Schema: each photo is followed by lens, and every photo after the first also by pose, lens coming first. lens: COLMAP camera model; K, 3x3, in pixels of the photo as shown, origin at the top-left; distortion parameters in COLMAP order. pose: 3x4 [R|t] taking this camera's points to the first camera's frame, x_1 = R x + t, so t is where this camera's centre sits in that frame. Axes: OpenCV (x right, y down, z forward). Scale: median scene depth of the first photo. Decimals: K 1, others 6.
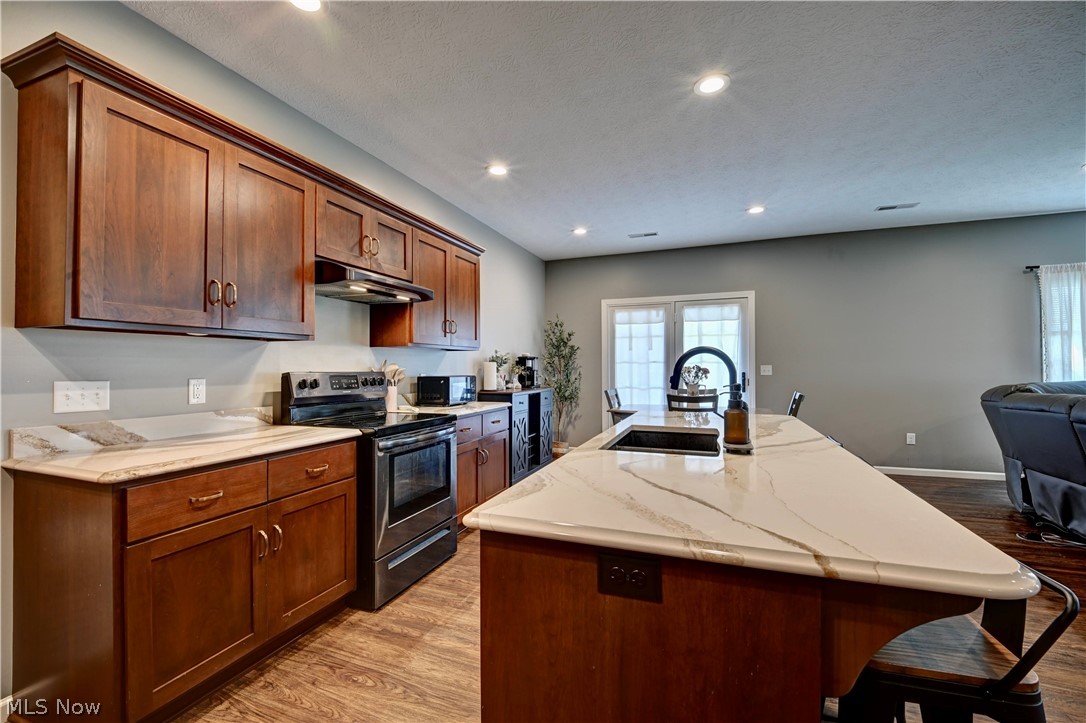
lens RADIAL K [[447.1, 0, 543.0], [0, 447.1, 361.5], [0, 0, 1]] dist [-0.004716, -0.000677]
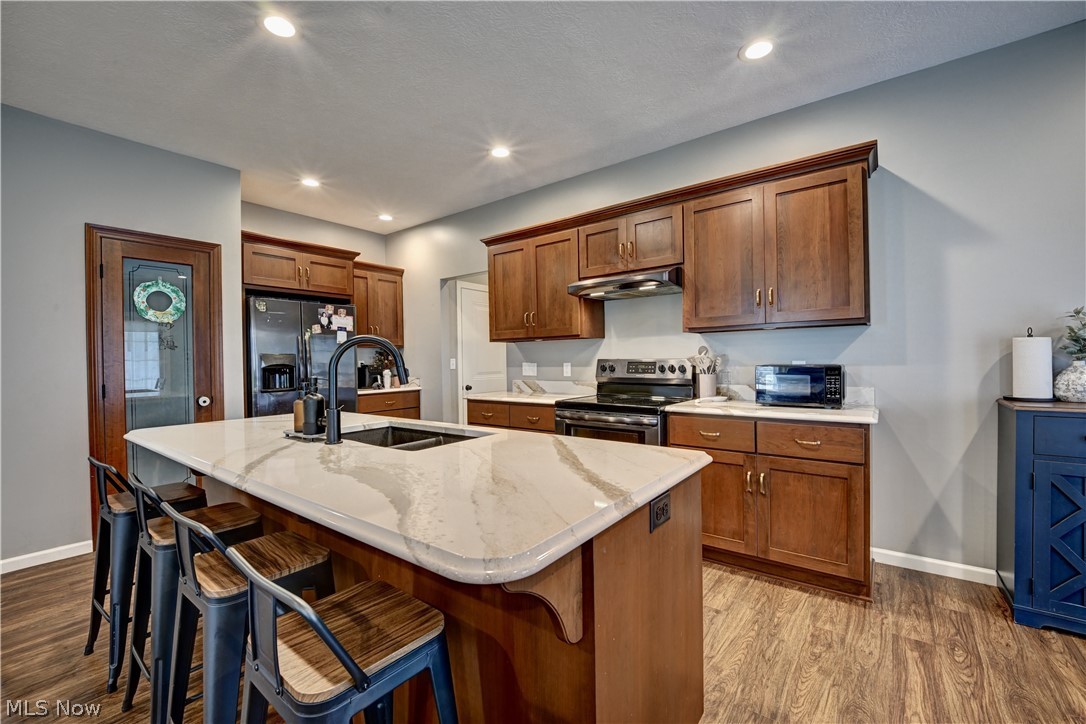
lens RADIAL K [[447.1, 0, 543.0], [0, 447.1, 362.0], [0, 0, 1]] dist [-0.004716, -0.000677]
pose [[-0.277061, 0.014400, -0.960744, 0.701259], [0.029330, 0.999548, 0.006523, 0.014305], [0.960404, -0.026372, -0.277359, 0.985839]]
